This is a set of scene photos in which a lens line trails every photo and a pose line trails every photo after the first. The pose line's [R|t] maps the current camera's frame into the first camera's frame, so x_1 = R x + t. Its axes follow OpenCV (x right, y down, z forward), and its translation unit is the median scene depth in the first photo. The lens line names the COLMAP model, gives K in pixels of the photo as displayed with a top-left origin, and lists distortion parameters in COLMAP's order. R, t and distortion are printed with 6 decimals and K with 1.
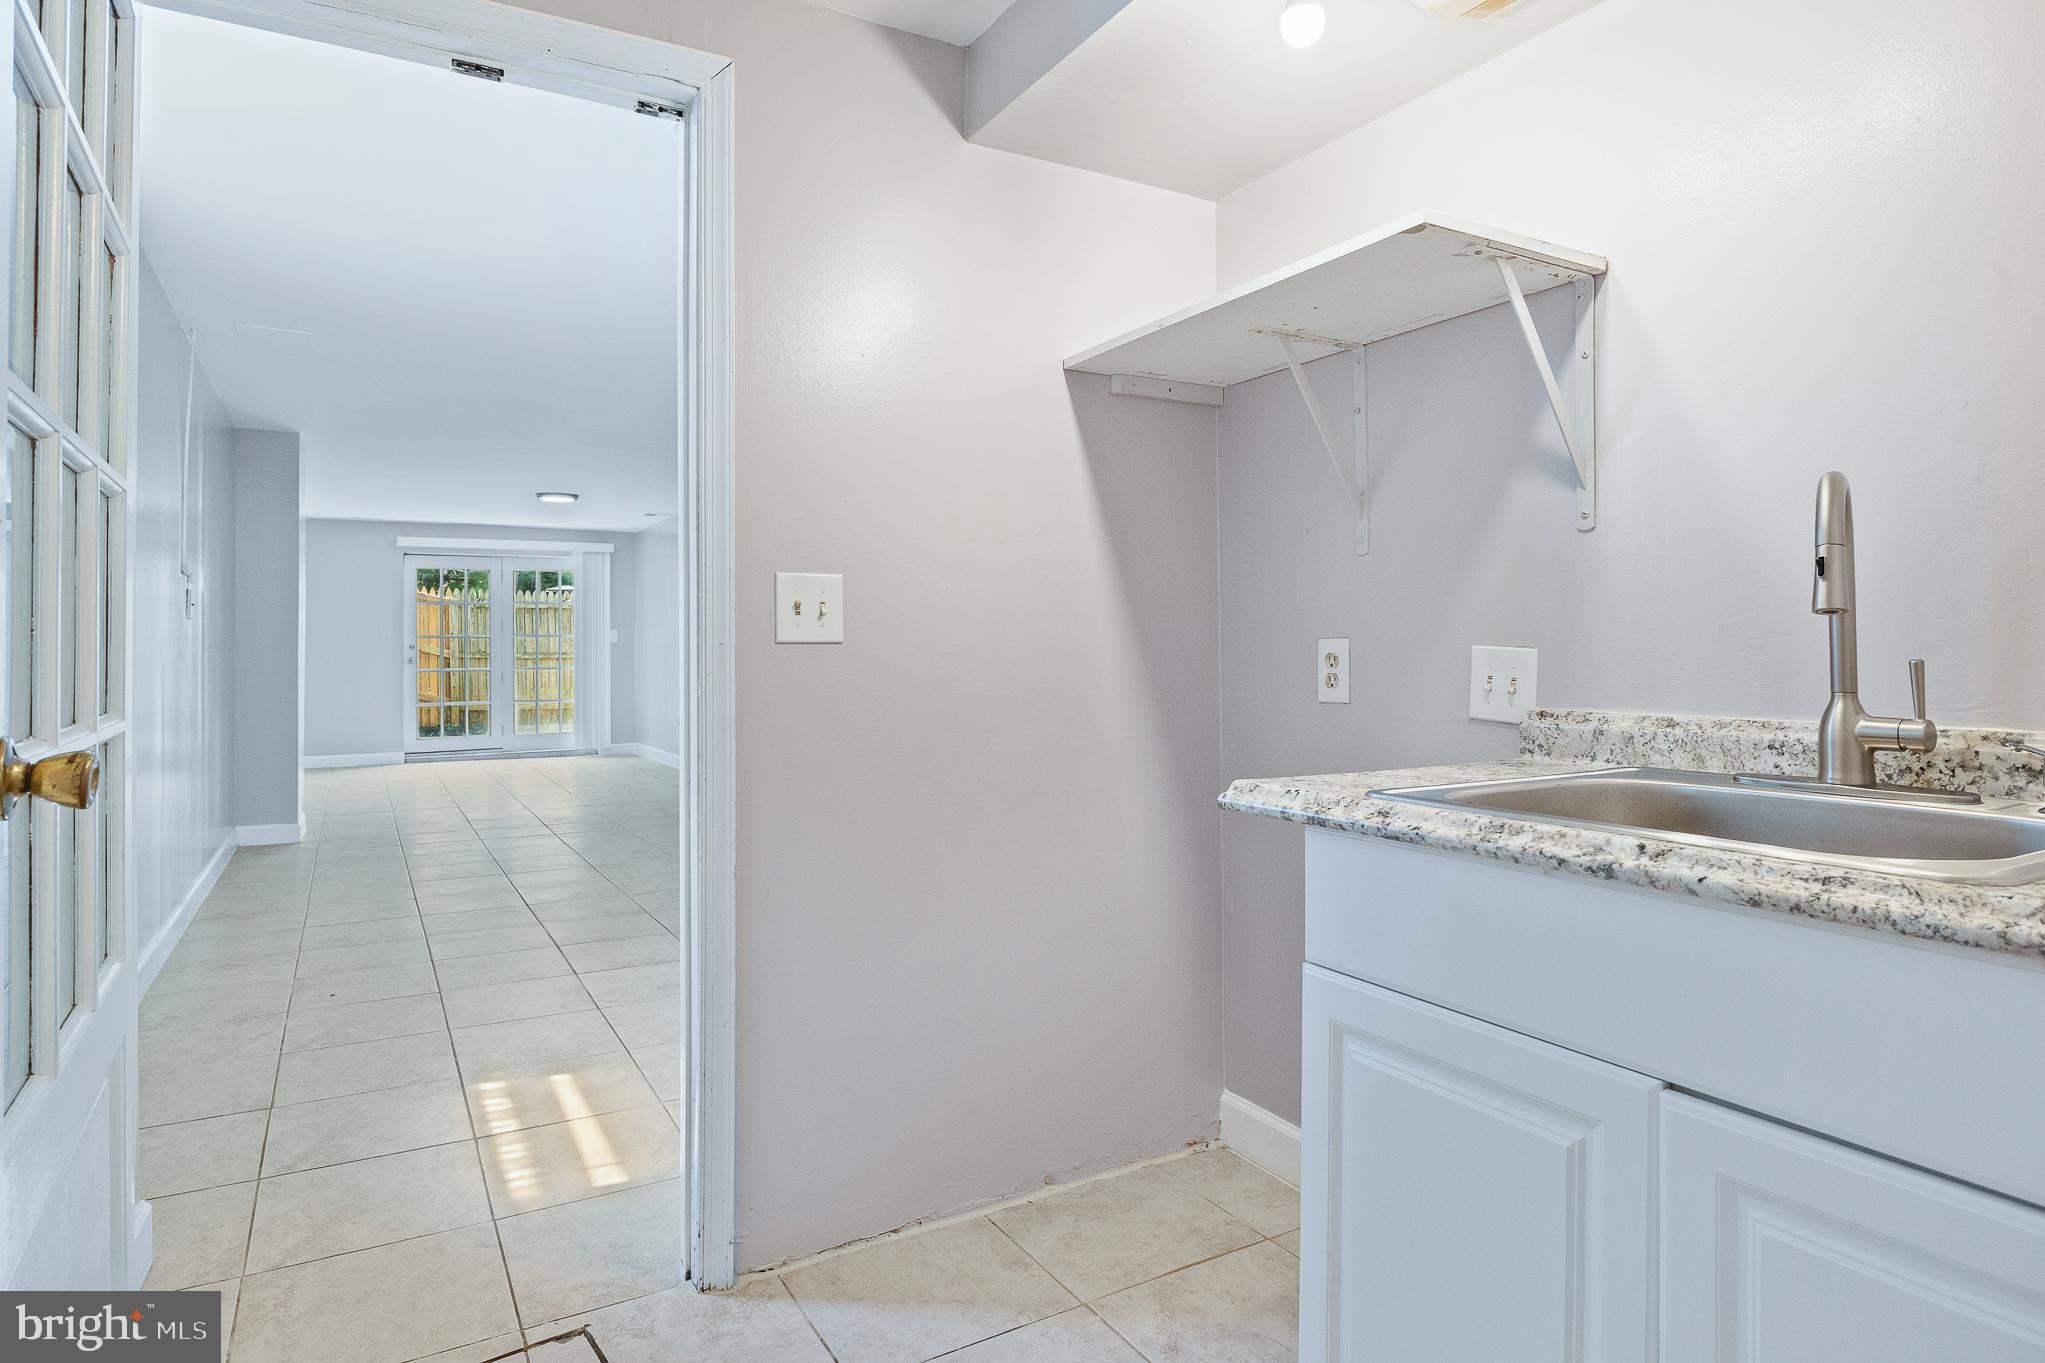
lens RADIAL K [[1111.9, 0, 999.7], [0, 1111.9, 650.7], [0, 0, 1]] dist [0.006799, -0.004630]
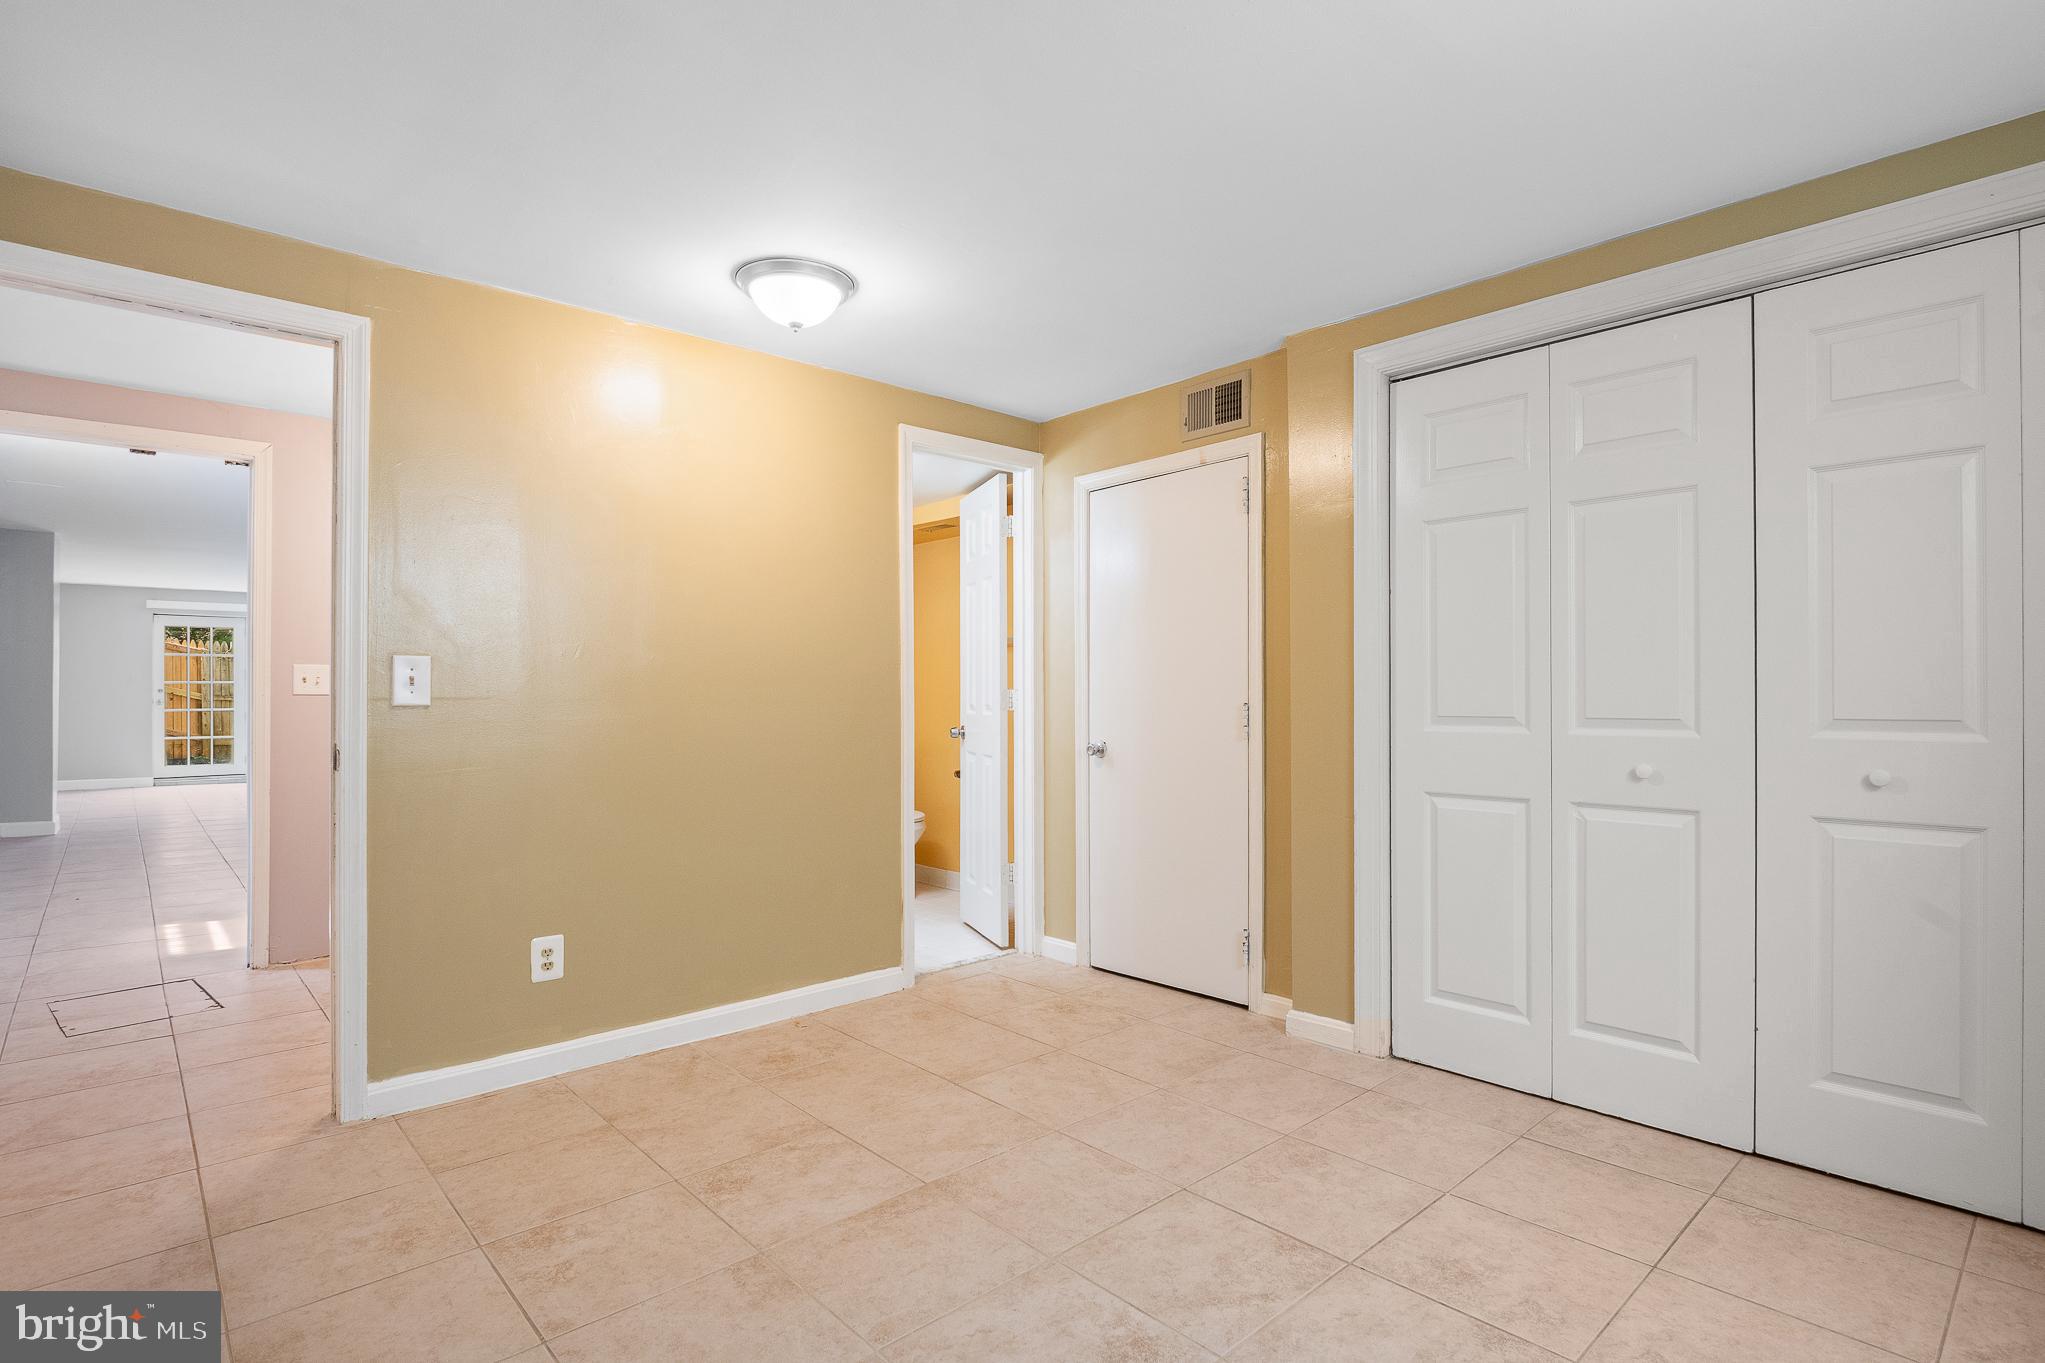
lens RADIAL K [[999.5, 0, 1012.2], [0, 999.5, 699.8], [0, 0, 1]] dist [-0.009803, -0.001485]
pose [[0.978210, 0.004355, 0.207574, 0.155275], [-0.005247, 0.999979, 0.003748, -0.002422], [-0.207554, -0.004755, 0.978212, -0.248093]]
